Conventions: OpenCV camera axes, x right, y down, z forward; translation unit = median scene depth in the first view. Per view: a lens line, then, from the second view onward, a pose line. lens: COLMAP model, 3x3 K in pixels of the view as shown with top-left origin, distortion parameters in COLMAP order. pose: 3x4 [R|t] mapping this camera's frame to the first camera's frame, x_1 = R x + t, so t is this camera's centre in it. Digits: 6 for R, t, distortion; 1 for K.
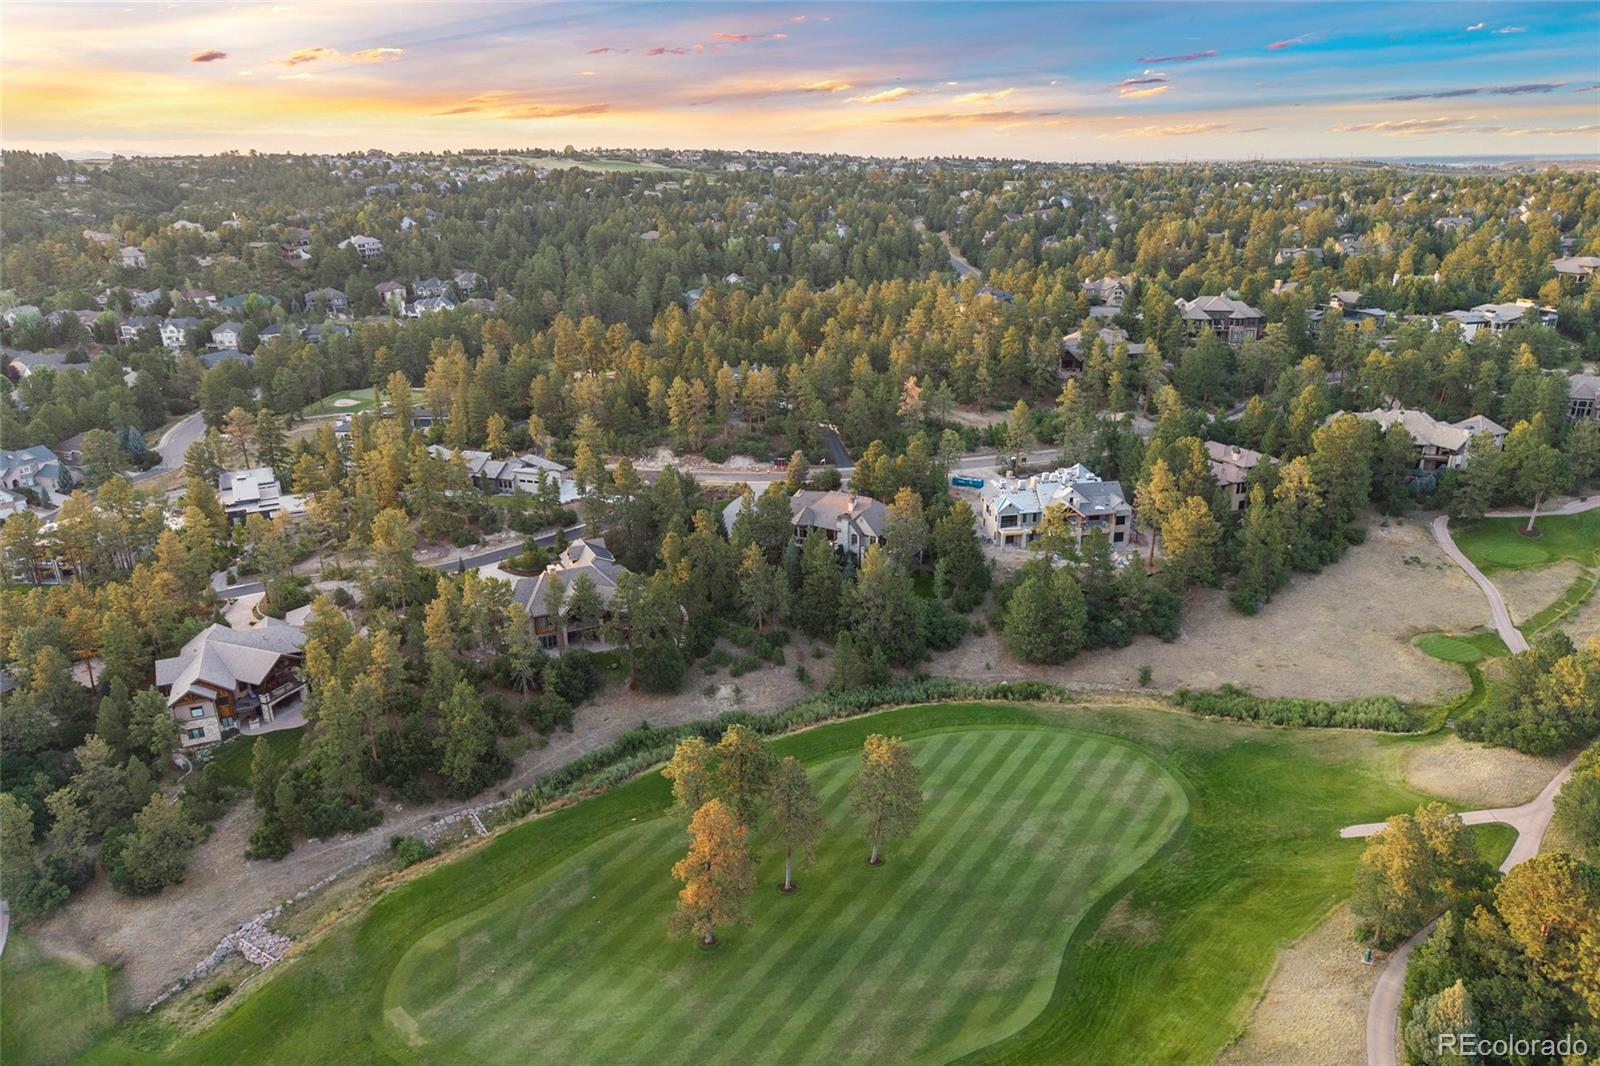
lens RADIAL K [[1099.8, 0, 800.0], [0, 1099.8, 533.0], [0, 0, 1]] dist [0.005011, -0.002122]
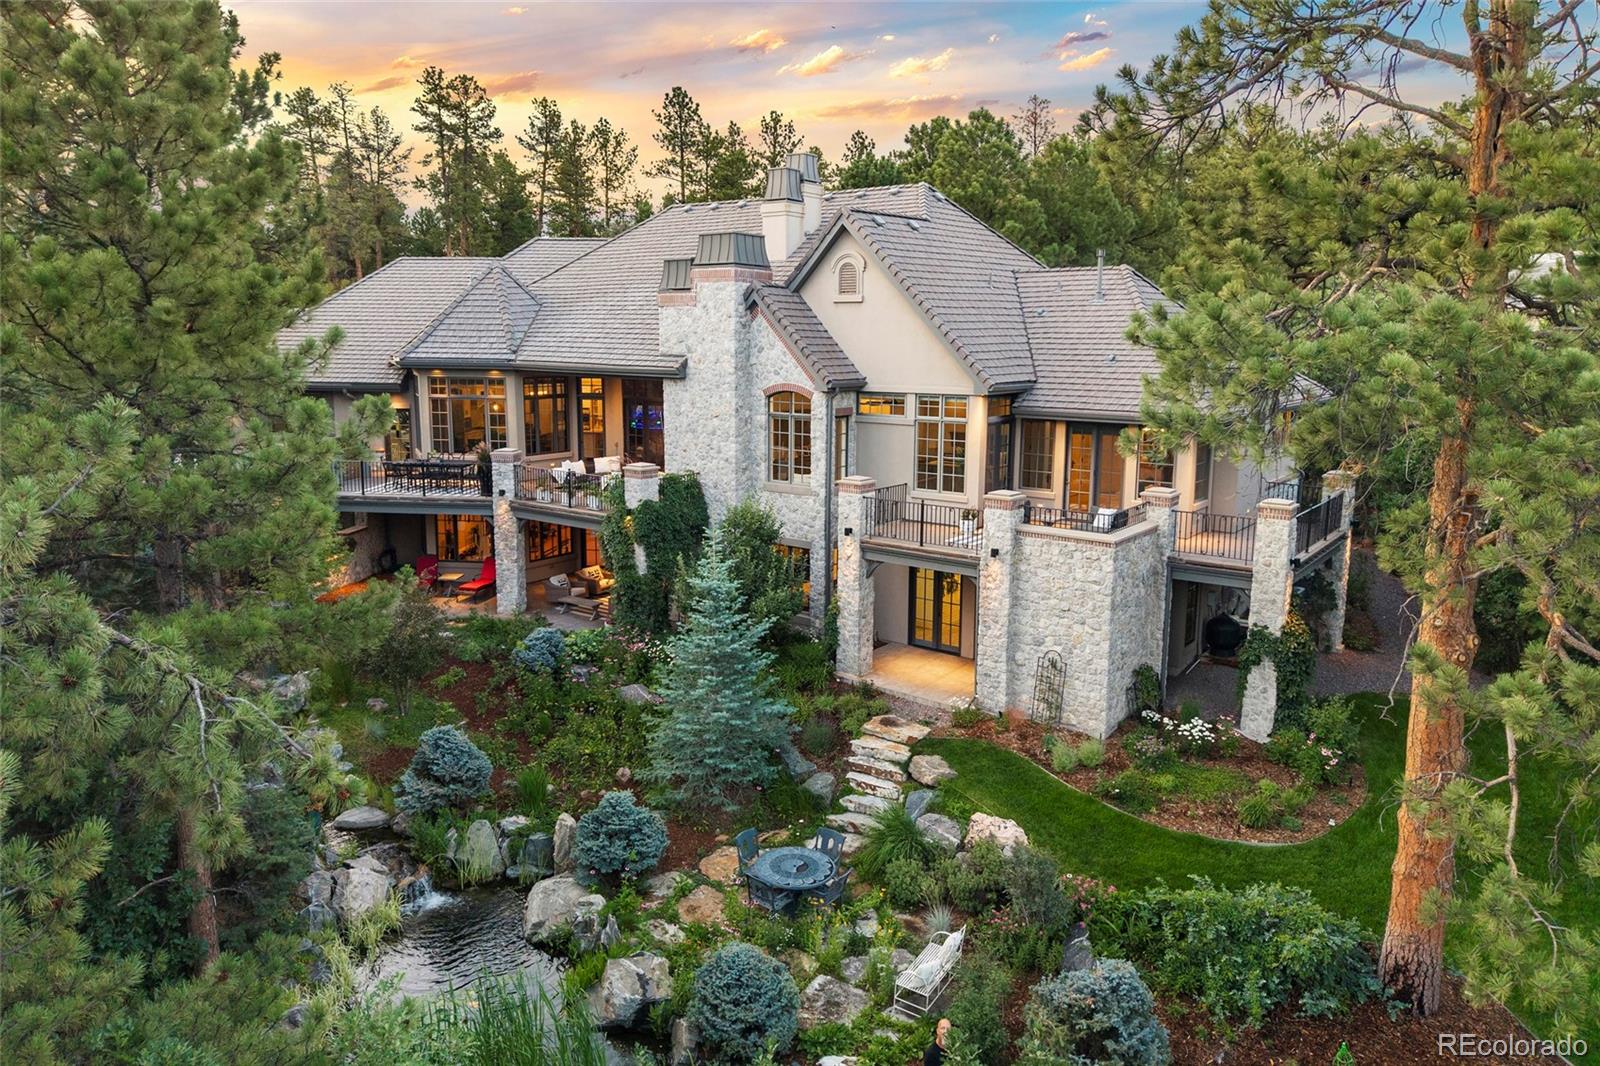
lens RADIAL K [[1099.8, 0, 800.0], [0, 1099.8, 533.0], [0, 0, 1]] dist [0.005011, -0.002122]
pose [[0.998243, -0.002338, 0.059204, 0.043002], [0.000780, 0.999653, 0.026333, 0.014239], [-0.059245, -0.026240, 0.997899, 0.871370]]
